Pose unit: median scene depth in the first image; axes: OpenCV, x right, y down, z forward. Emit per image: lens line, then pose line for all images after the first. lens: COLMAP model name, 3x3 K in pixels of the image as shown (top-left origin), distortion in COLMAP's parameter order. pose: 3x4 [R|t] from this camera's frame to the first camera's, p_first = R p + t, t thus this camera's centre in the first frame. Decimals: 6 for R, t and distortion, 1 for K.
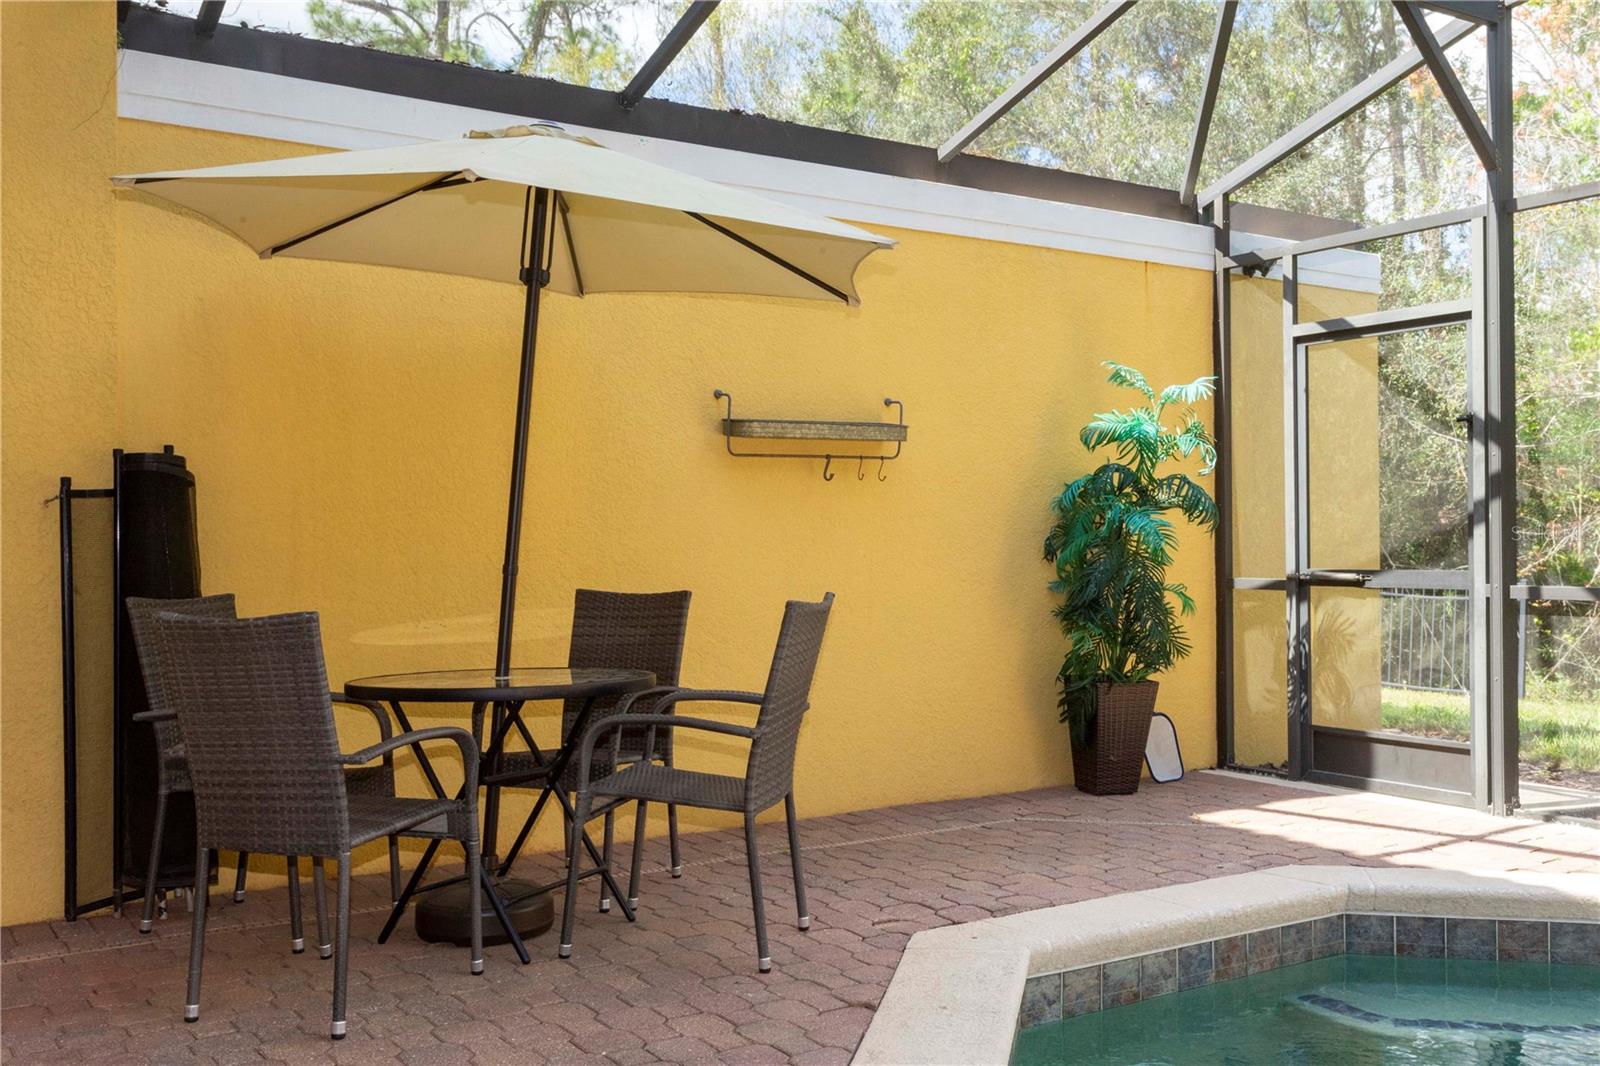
lens RADIAL K [[1520.1, 0, 800.0], [0, 1520.1, 533.0], [0, 0, 1]] dist [-0.004937, 0.024080]
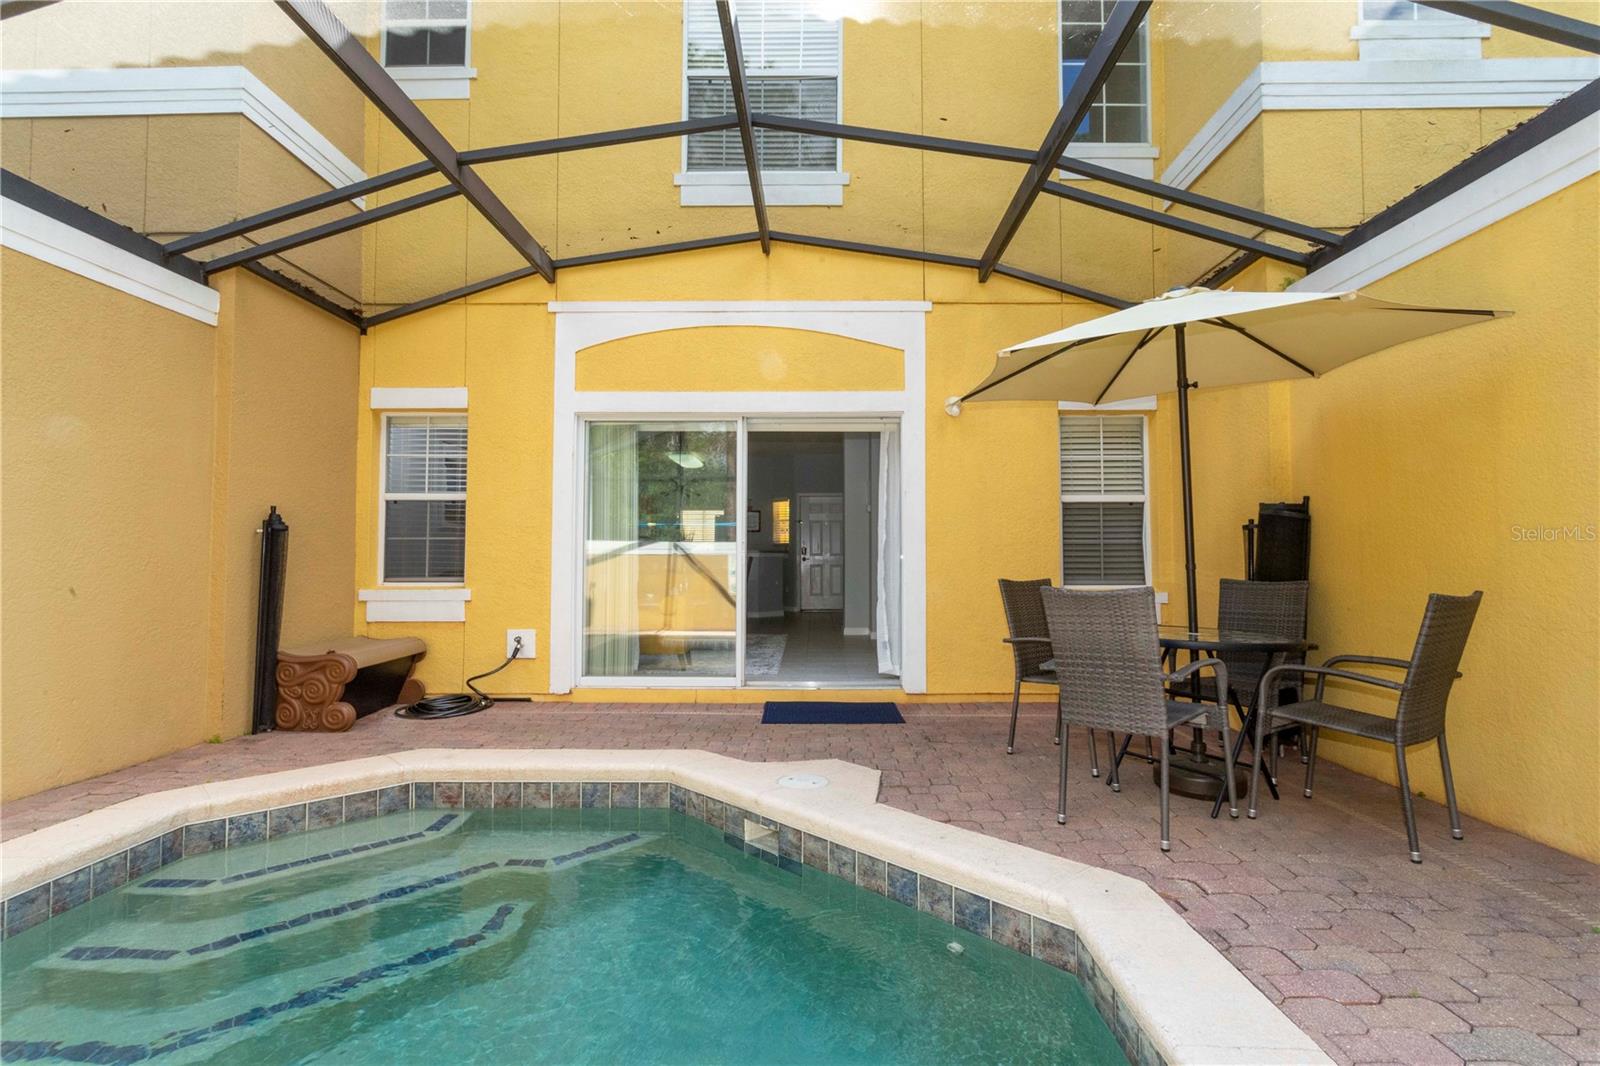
lens RADIAL K [[758.1, 0, 800.0], [0, 758.1, 533.0], [0, 0, 1]] dist [-0.004667, -0.000035]
pose [[-0.565745, -0.023258, -0.824252, 0.620127], [0.004239, 0.999507, -0.031113, 0.009696], [0.824569, -0.021096, -0.565367, 0.984421]]
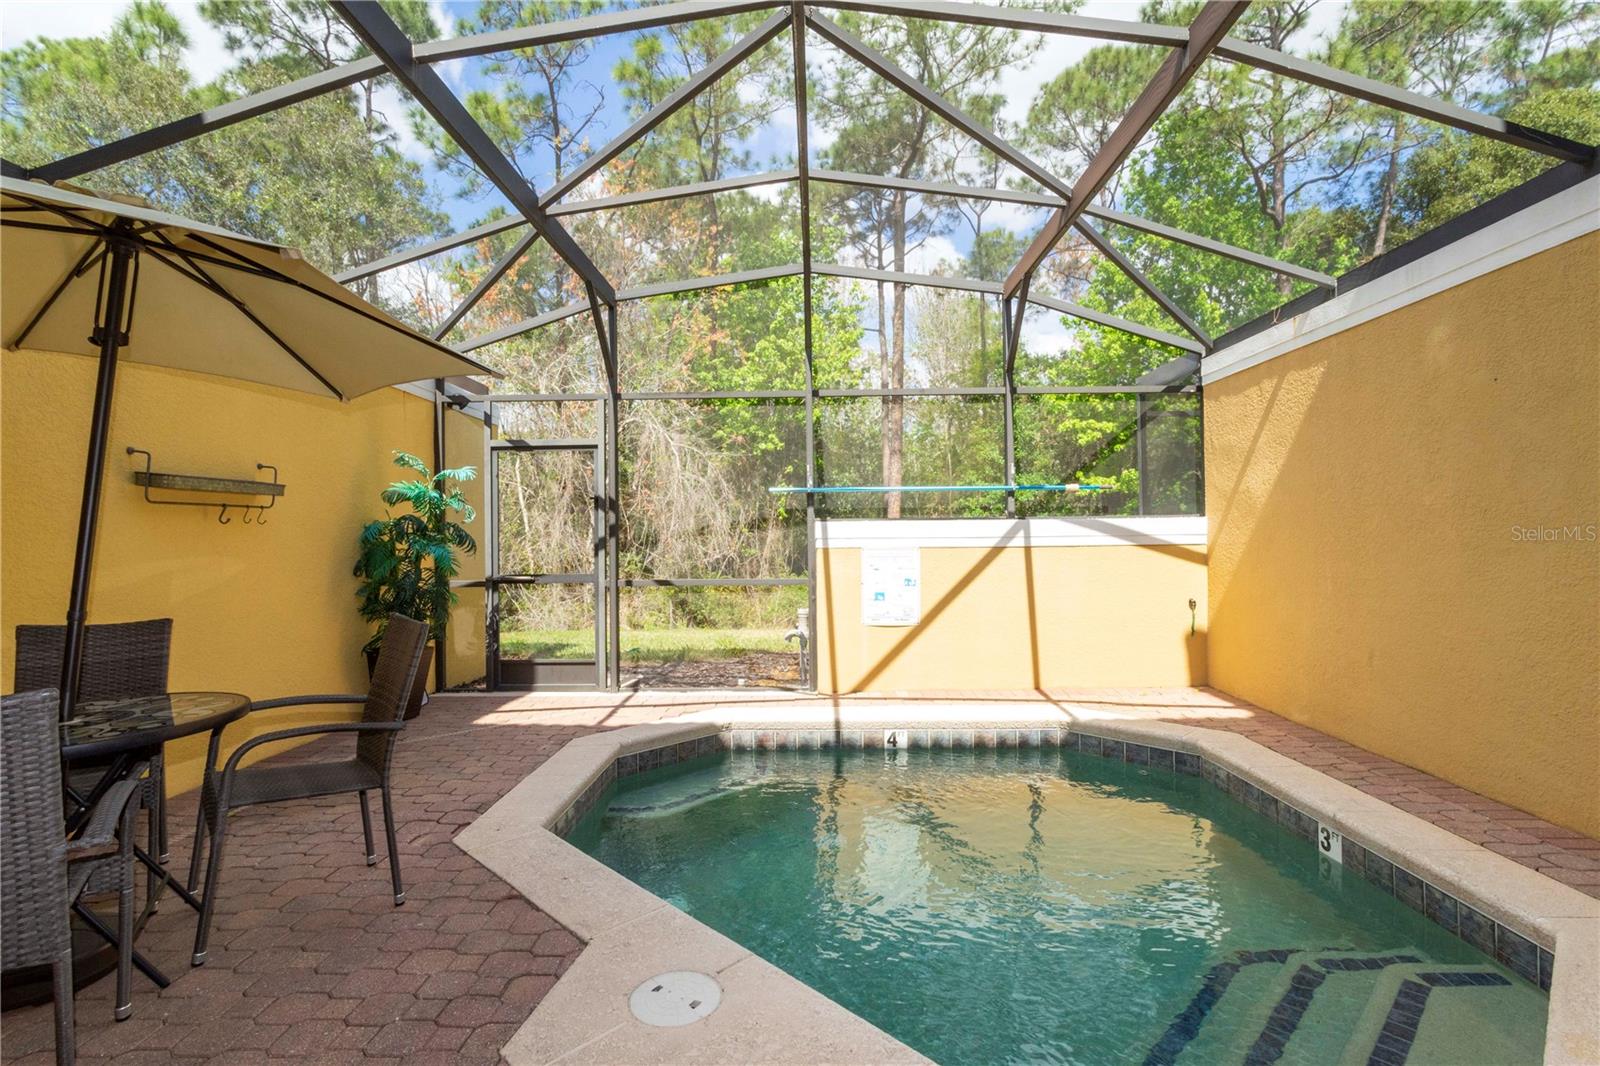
lens RADIAL K [[756.8, 0, 800.0], [0, 756.8, 533.0], [0, 0, 1]] dist [-0.002311, 0.000949]
pose [[0.563276, 0.005787, 0.826248, -0.305411], [0.003116, 0.999953, -0.009128, -0.023596], [-0.826263, 0.007716, 0.563232, 0.274033]]
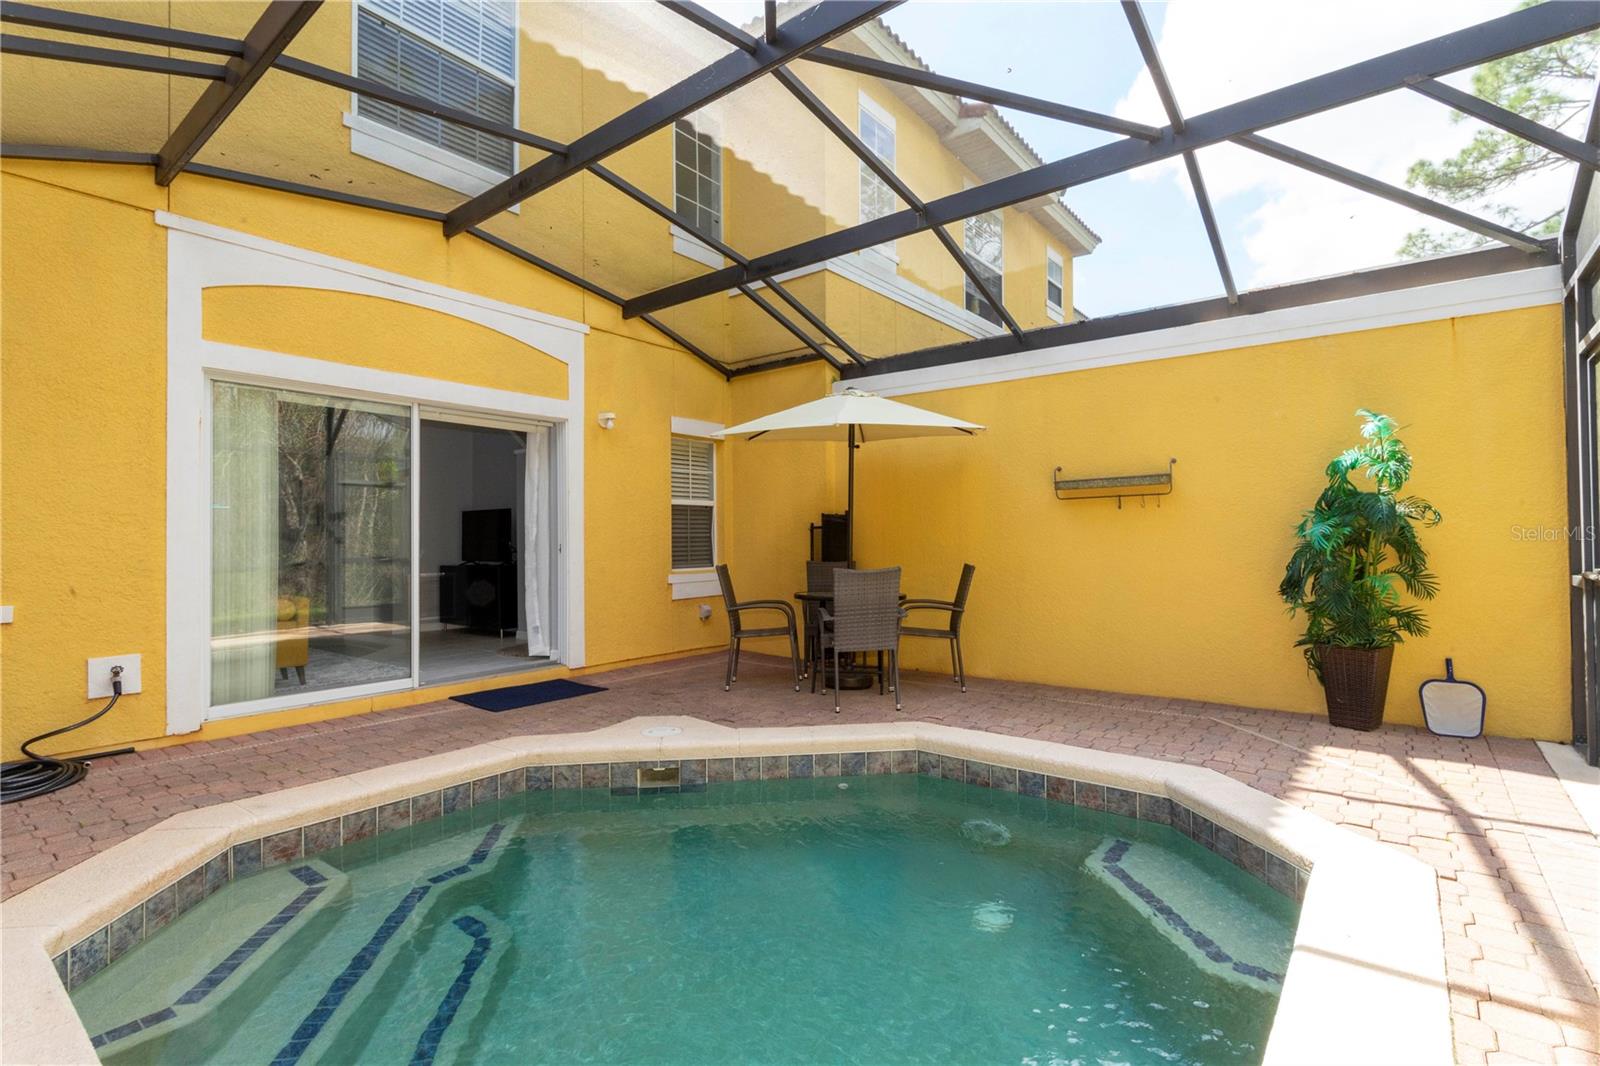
lens RADIAL K [[756.8, 0, 800.0], [0, 756.8, 533.0], [0, 0, 1]] dist [-0.002311, 0.000949]
pose [[0.315174, -0.008257, -0.948998, 0.934575], [0.008645, 0.999946, -0.005829, -0.005030], [0.948994, -0.006367, 0.315229, 0.429385]]
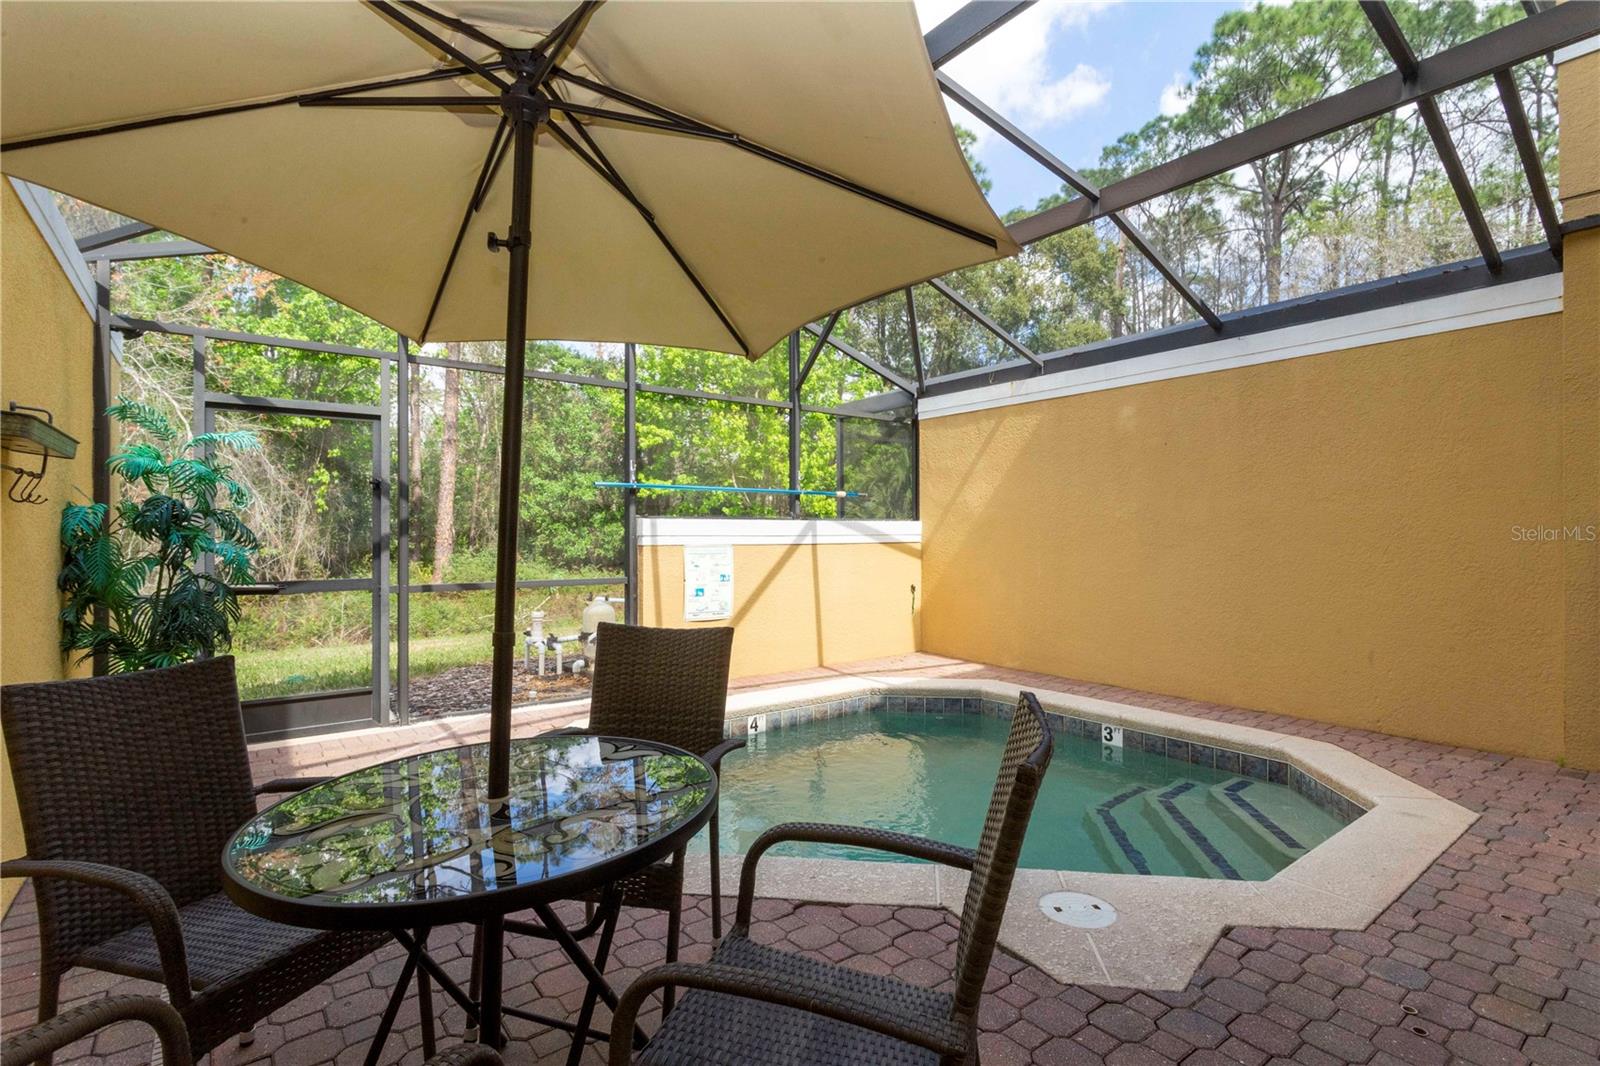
lens RADIAL K [[756.8, 0, 800.0], [0, 756.8, 533.0], [0, 0, 1]] dist [-0.002311, 0.000949]
pose [[-0.073912, 0.006981, 0.997240, -0.496668], [-0.001617, 0.999973, -0.007120, -0.022130], [-0.997263, -0.002139, -0.073899, 0.795084]]
